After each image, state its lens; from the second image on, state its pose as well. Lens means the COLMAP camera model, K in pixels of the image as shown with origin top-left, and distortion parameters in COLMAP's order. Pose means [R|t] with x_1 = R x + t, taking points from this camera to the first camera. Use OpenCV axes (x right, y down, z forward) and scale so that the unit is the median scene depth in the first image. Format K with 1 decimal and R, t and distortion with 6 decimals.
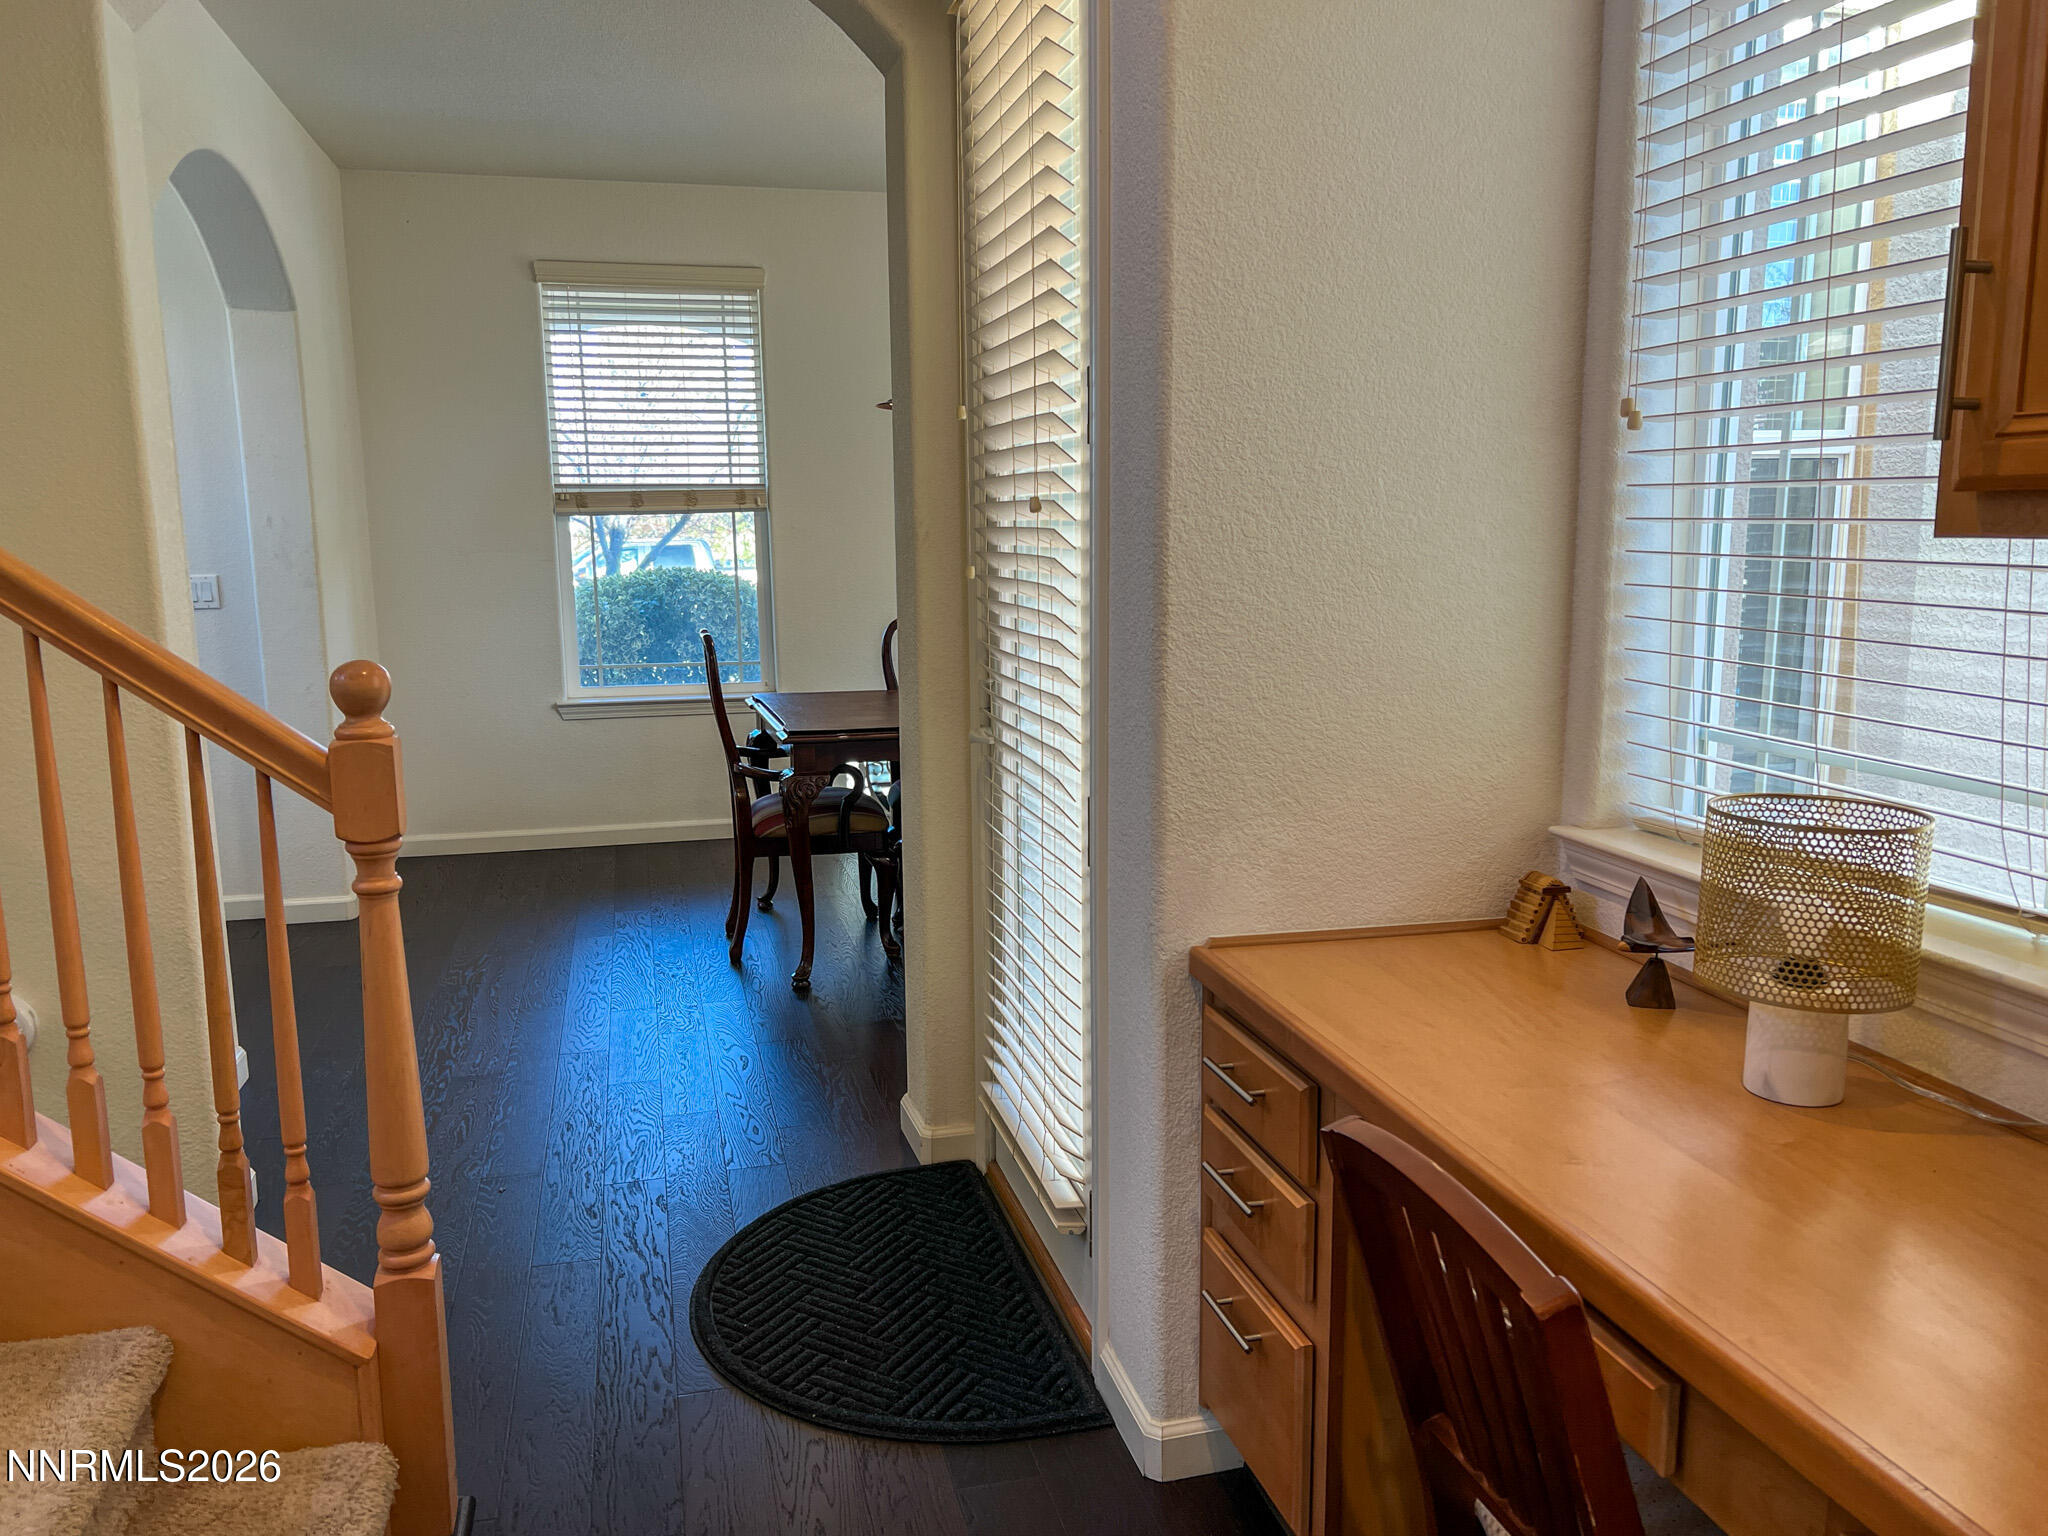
lens RADIAL K [[1566.3, 0, 1020.6], [0, 1566.3, 780.4], [0, 0, 1]] dist [0.051887, -0.083258]
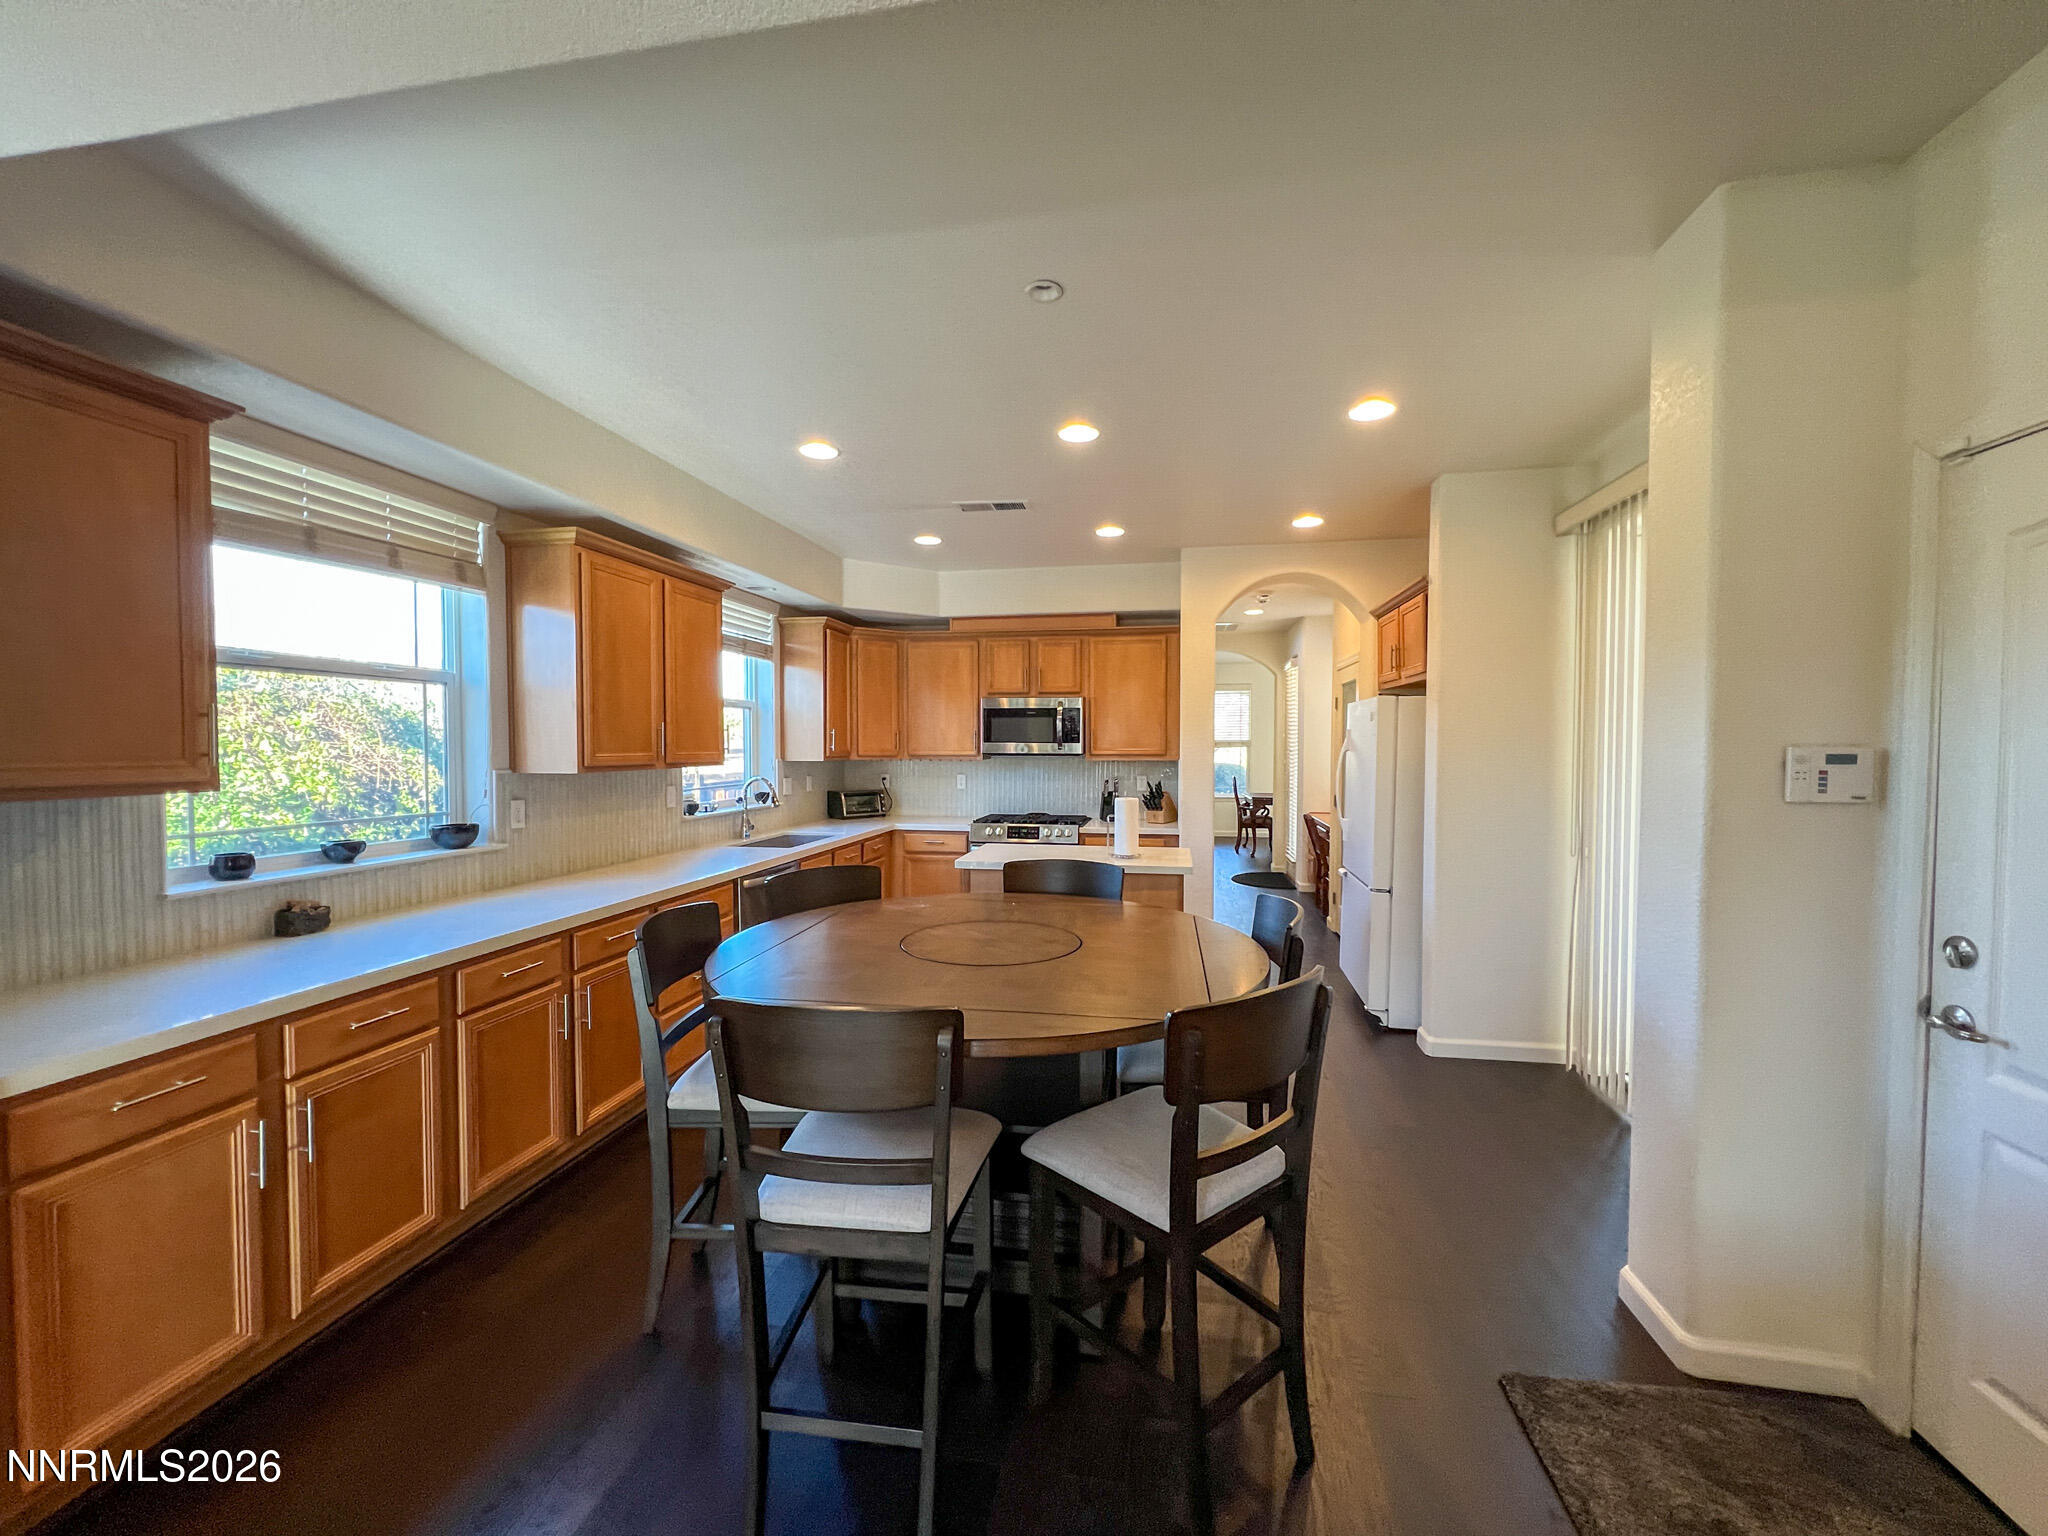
lens RADIAL K [[819.4, 0, 1029.5], [0, 819.4, 771.9], [0, 0, 1]] dist [-0.000923, -0.000025]
pose [[0.910724, 0.026481, -0.412166, 0.206943], [-0.075789, 0.991712, -0.103750, 0.156805], [0.406002, 0.125725, 0.905183, -1.216669]]
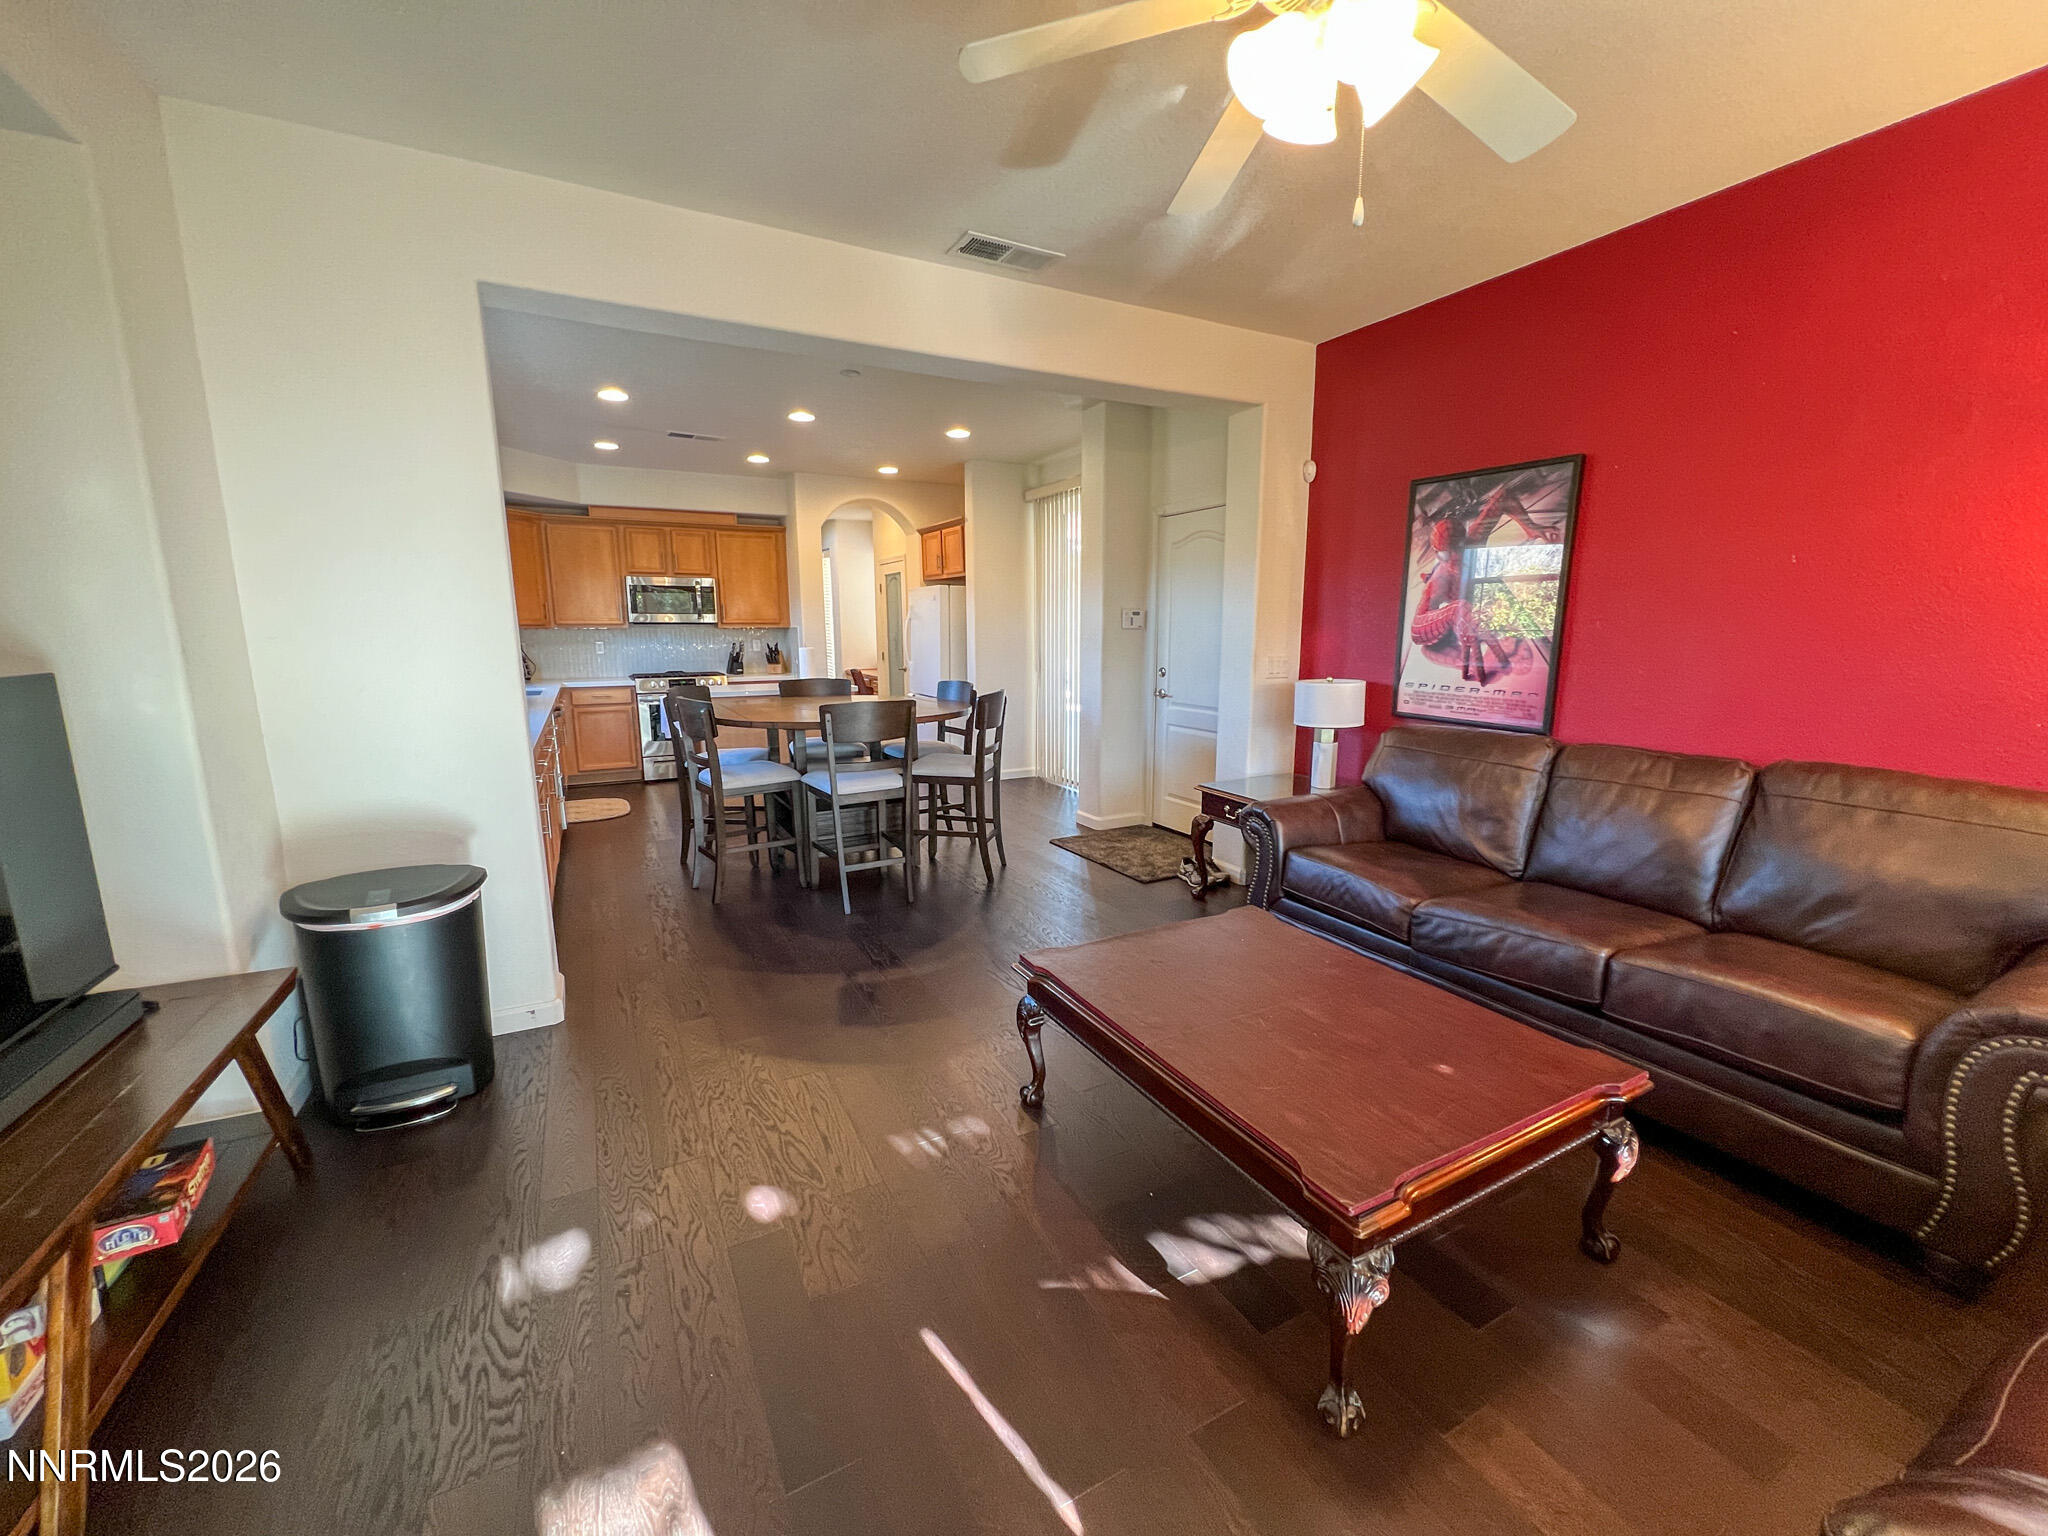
lens RADIAL K [[819.4, 0, 1029.5], [0, 819.4, 771.9], [0, 0, 1]] dist [-0.000923, -0.000025]
pose [[0.969445, -0.033286, 0.243038, 0.003459], [0.029295, 0.999370, 0.020018, 0.256974], [-0.243551, -0.012287, 0.969810, -1.701179]]
